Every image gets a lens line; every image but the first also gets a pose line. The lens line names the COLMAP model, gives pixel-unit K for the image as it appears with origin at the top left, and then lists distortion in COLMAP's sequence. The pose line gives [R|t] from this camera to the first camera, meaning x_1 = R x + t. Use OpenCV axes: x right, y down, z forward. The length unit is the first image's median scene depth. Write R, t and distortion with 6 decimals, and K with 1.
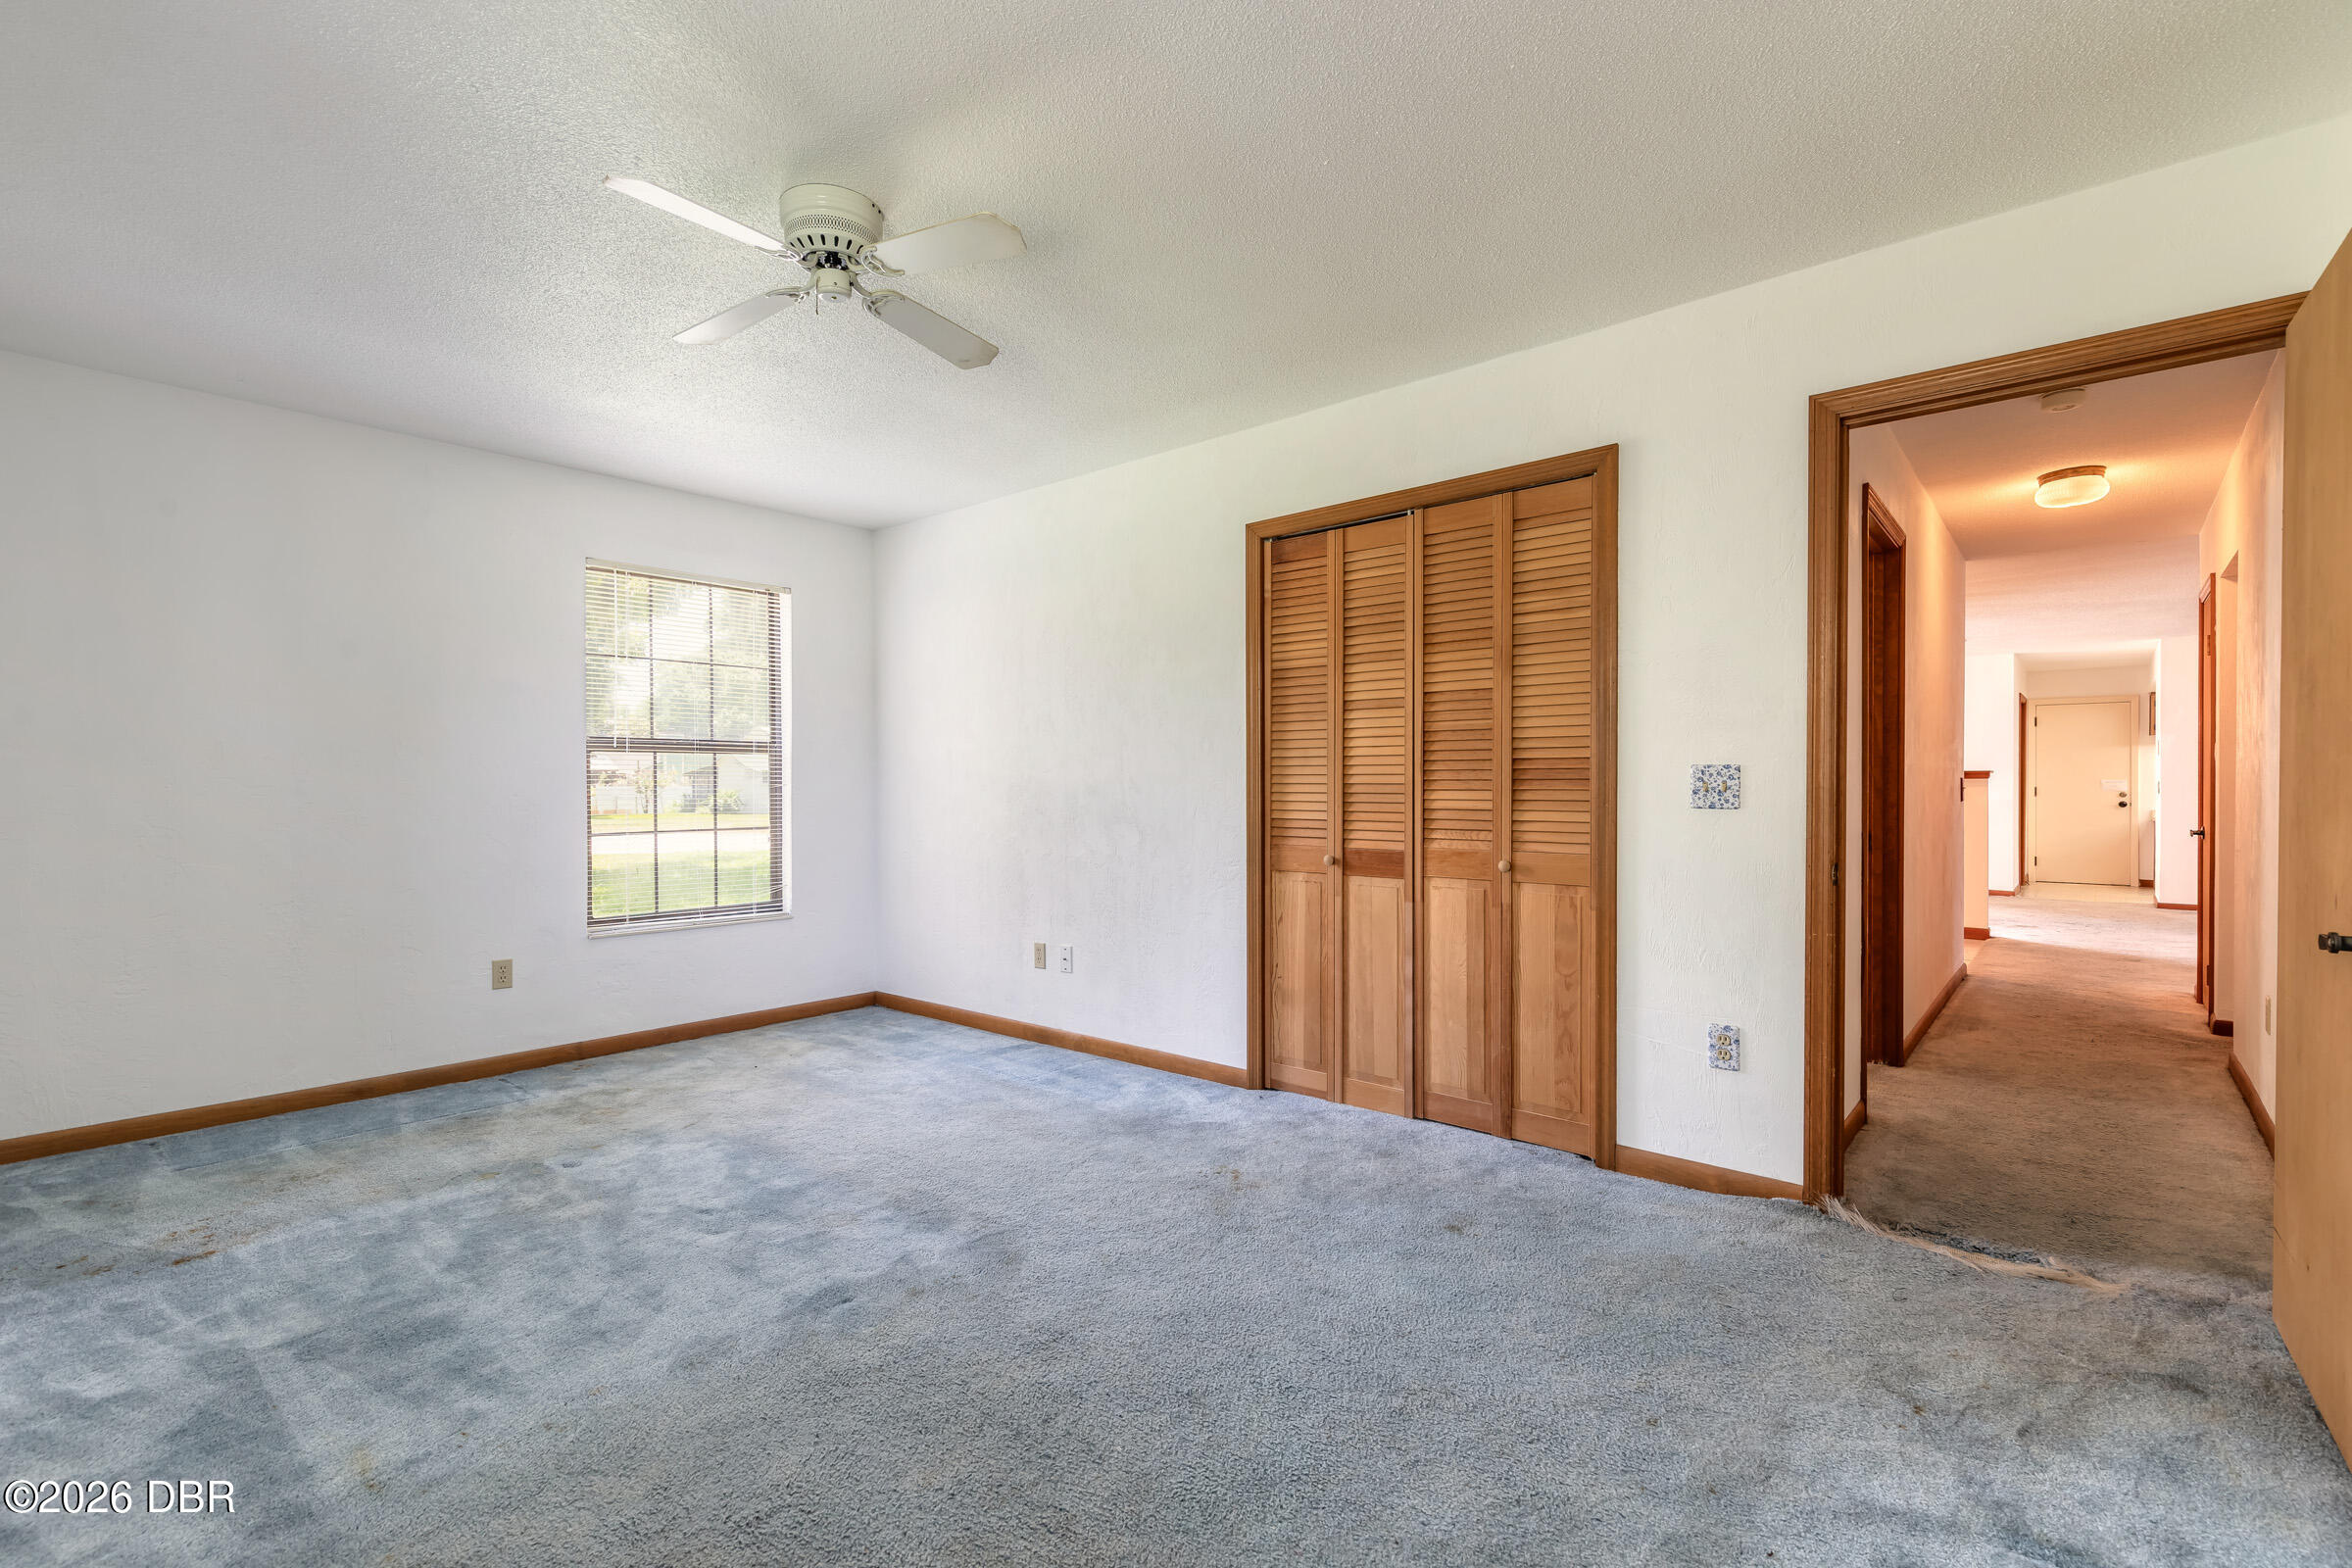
lens RADIAL K [[1060.9, 0, 1167.1], [0, 1060.9, 790.1], [0, 0, 1]] dist [0.007077, -0.000258]
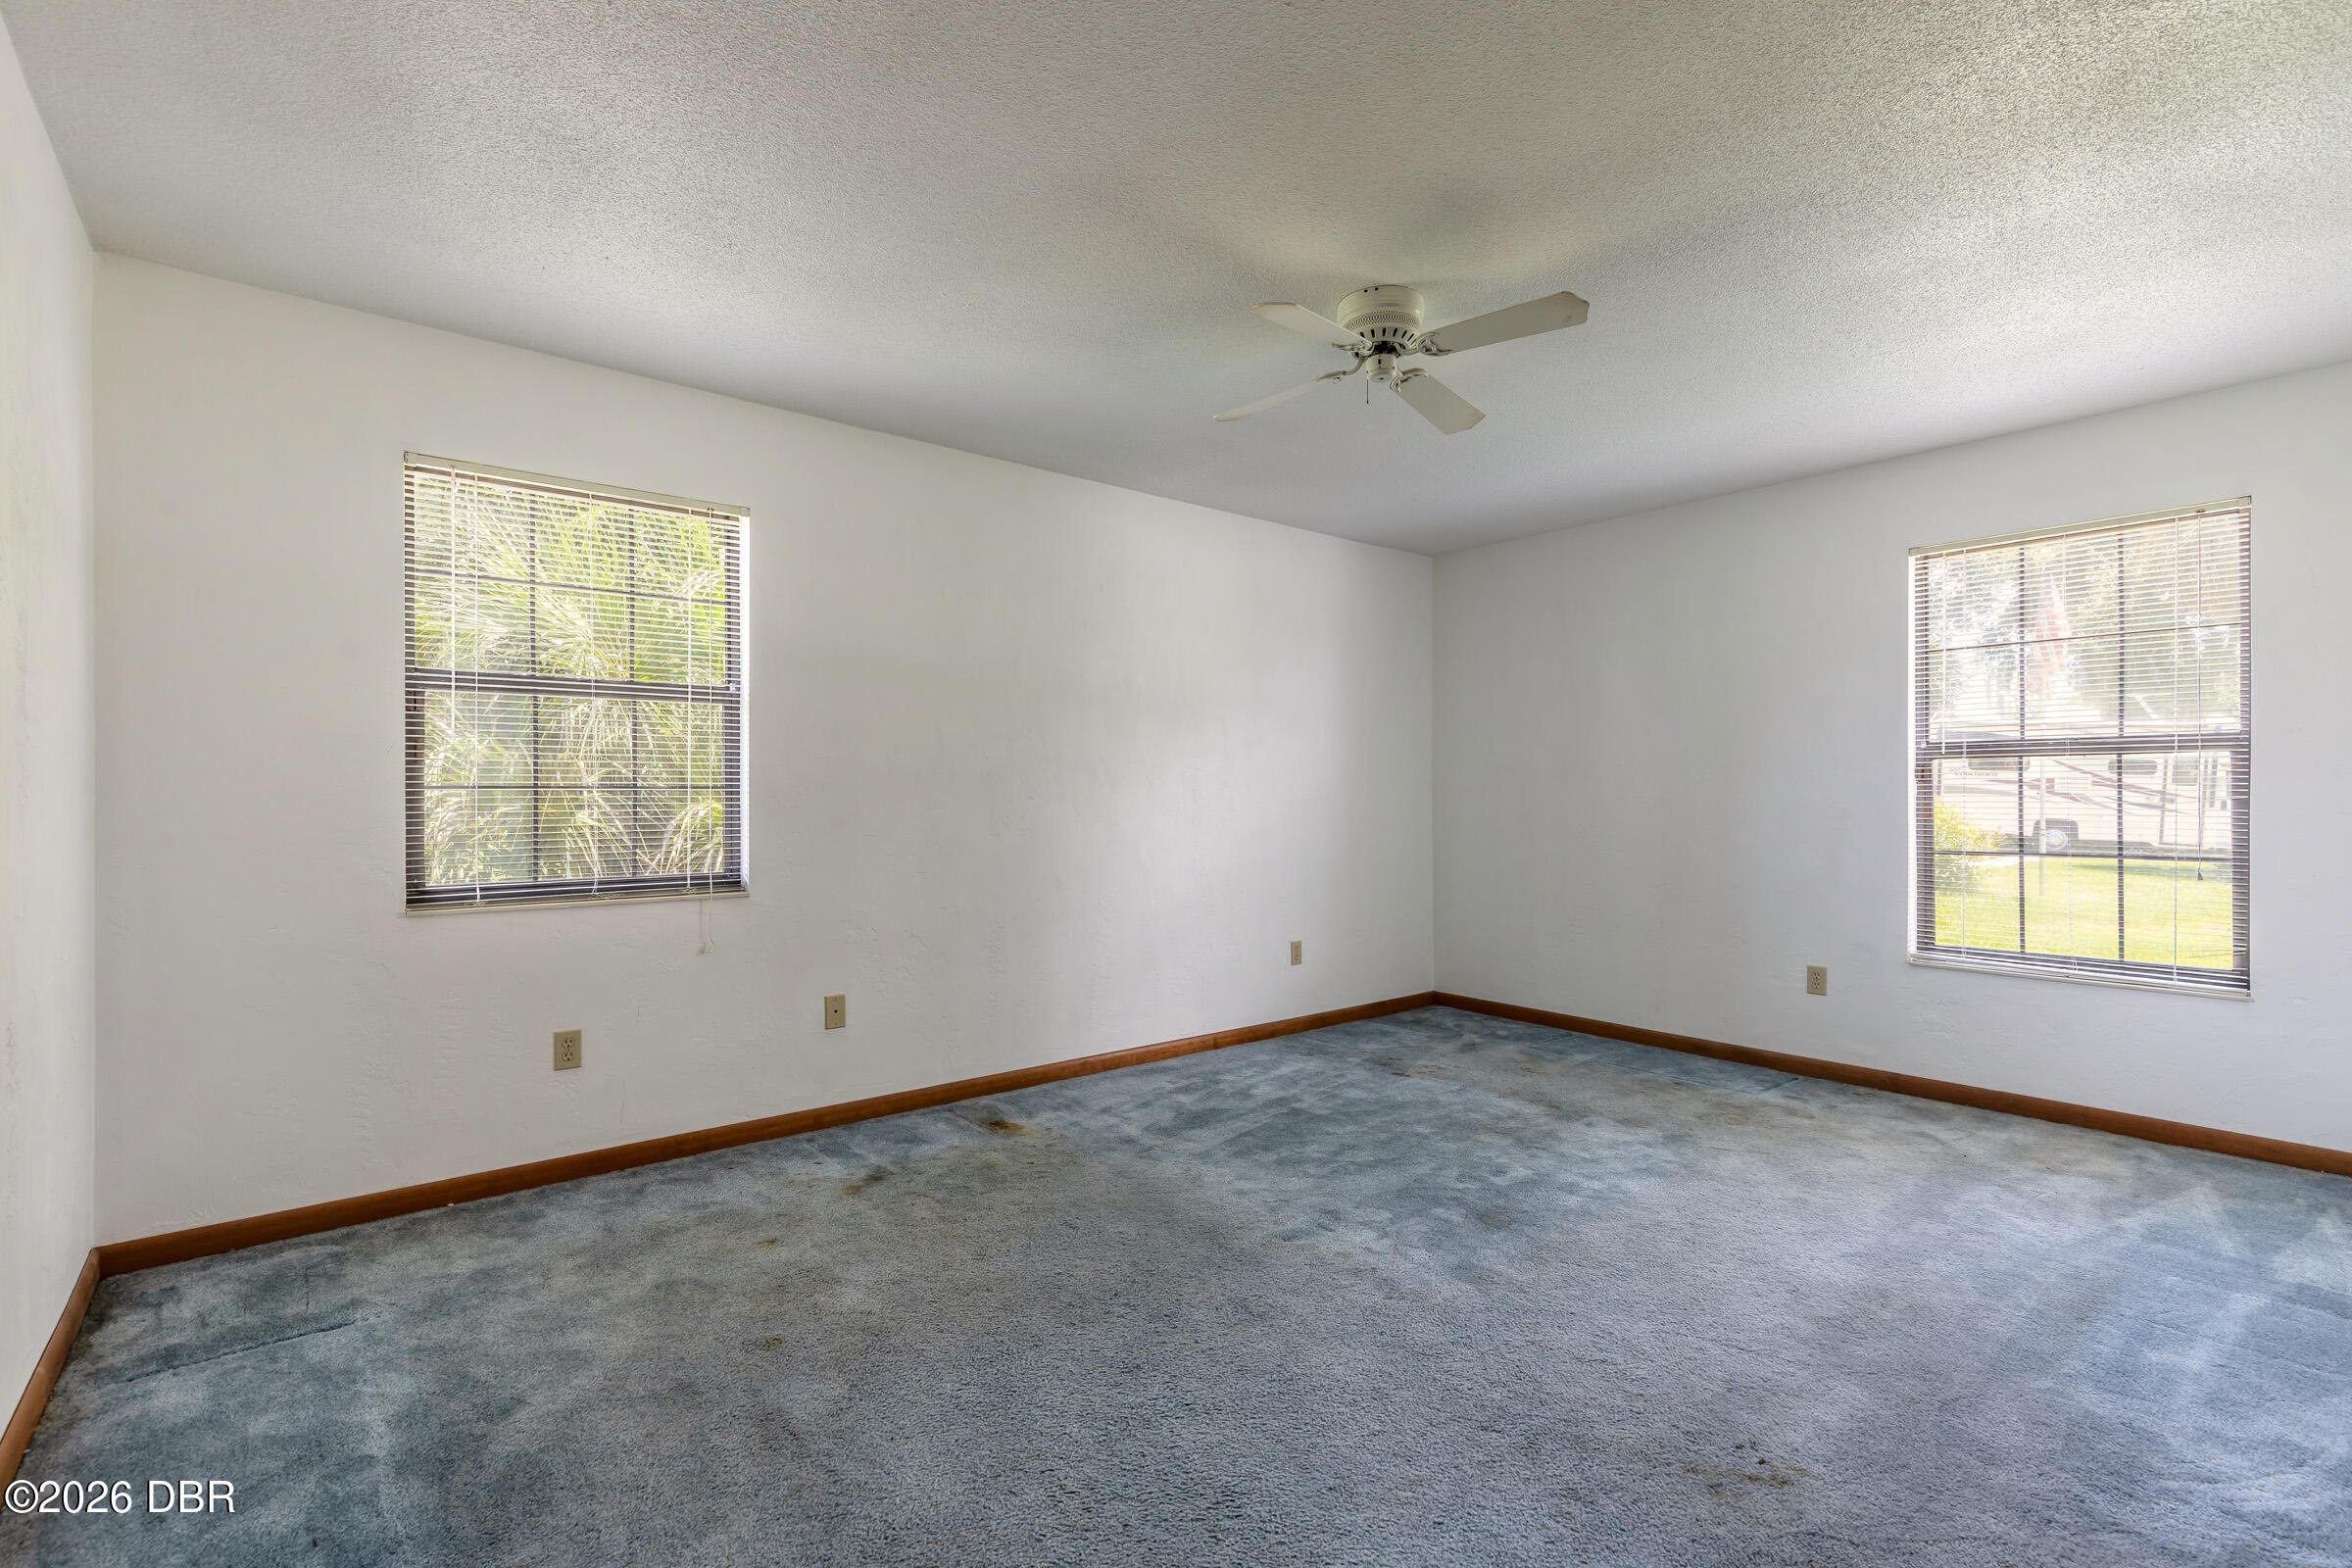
lens RADIAL K [[1060.9, 0, 1167.1], [0, 1060.9, 790.1], [0, 0, 1]] dist [0.007077, -0.000258]
pose [[-0.171726, -0.001329, -0.985144, 0.588220], [-0.002815, 0.999996, -0.000858, -0.010019], [0.985141, 0.002626, -0.171729, 0.659062]]
